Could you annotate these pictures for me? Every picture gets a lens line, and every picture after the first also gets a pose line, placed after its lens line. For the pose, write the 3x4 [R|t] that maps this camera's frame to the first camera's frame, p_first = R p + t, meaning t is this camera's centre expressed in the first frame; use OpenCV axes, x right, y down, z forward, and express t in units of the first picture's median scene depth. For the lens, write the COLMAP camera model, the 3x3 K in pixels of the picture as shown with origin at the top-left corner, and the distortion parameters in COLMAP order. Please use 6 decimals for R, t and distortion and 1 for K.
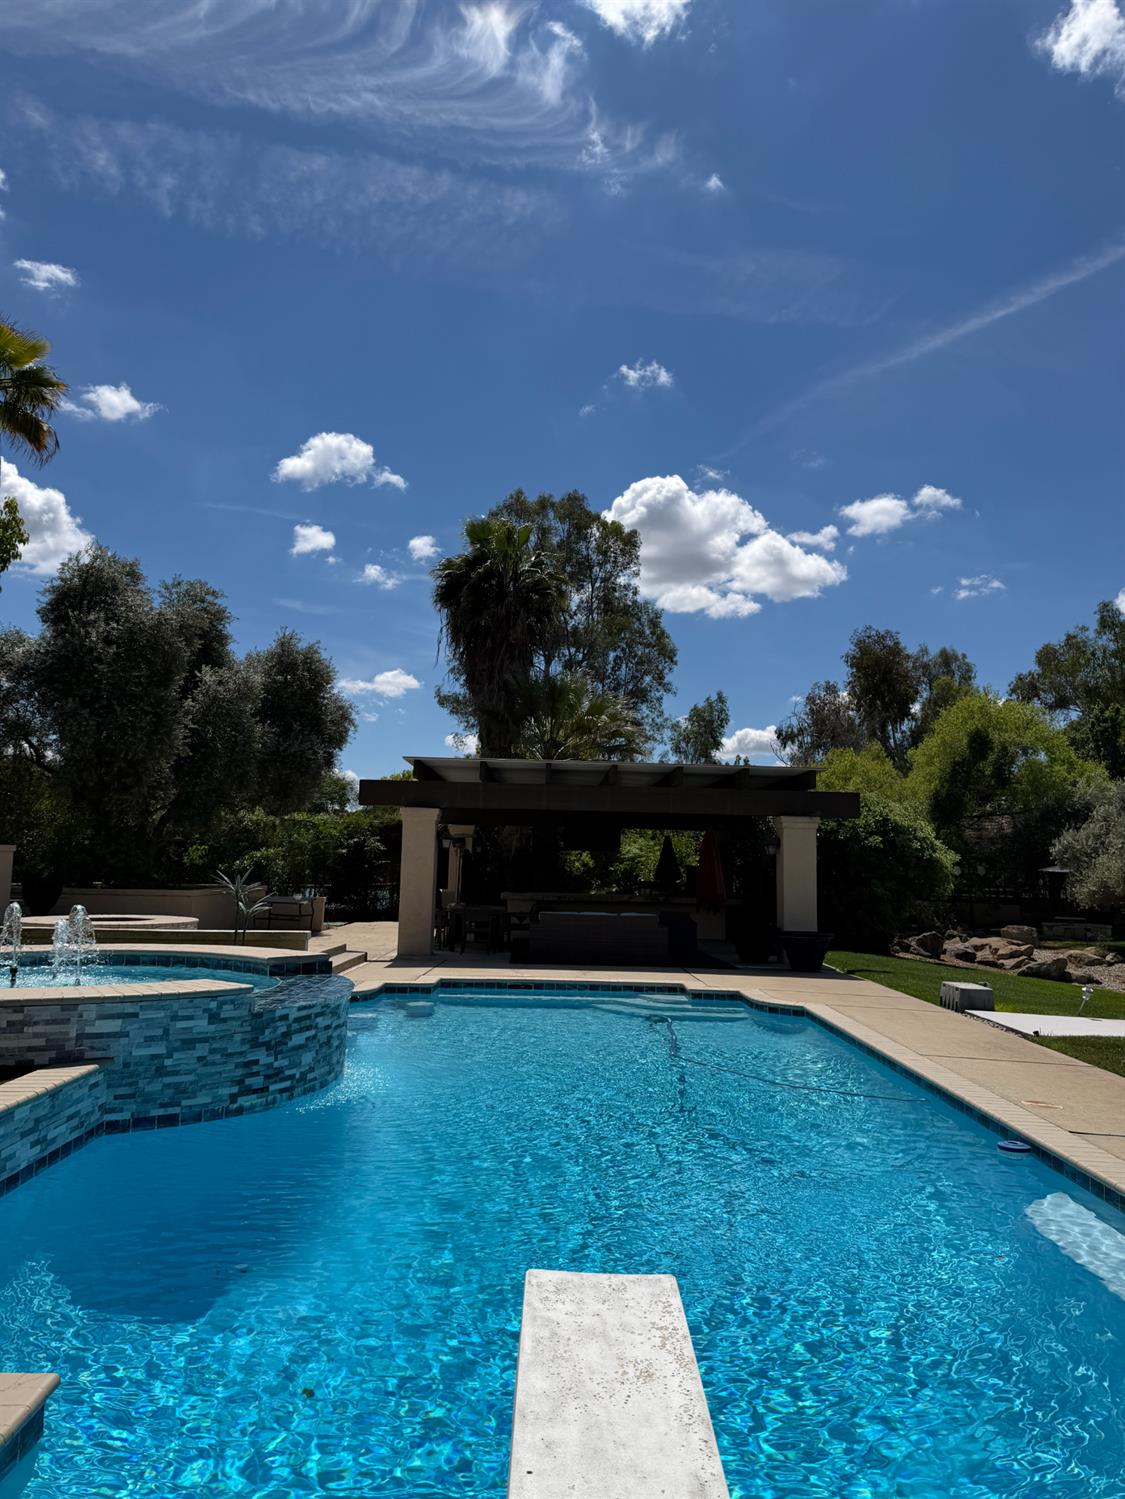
lens RADIAL K [[1083.1, 0, 562.3], [0, 1083.1, 772.1], [0, 0, 1]] dist [0.024800, -0.001439]
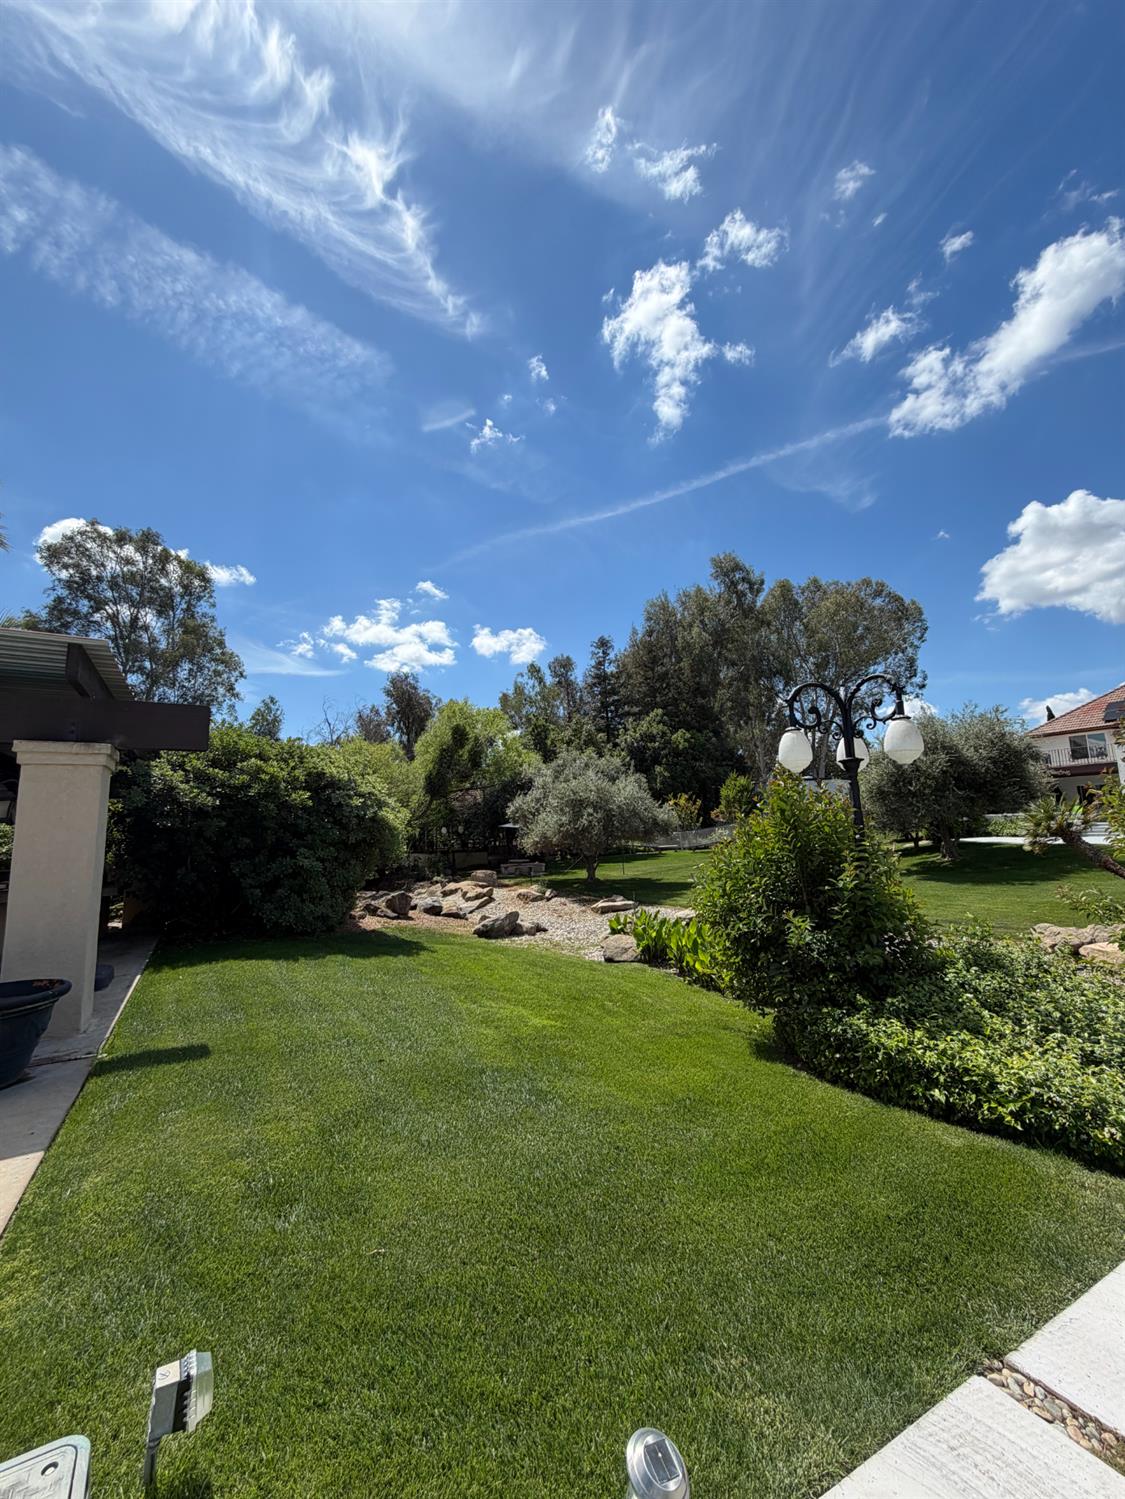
lens RADIAL K [[591.5, 0, 562.5], [0, 591.5, 749.5], [0, 0, 1]] dist [-0.000909, -0.000116]
pose [[0.871198, 0.022470, 0.490417, 0.168401], [0.000853, 0.998881, -0.047283, 0.033892], [-0.490931, 0.041611, 0.870204, 0.370077]]
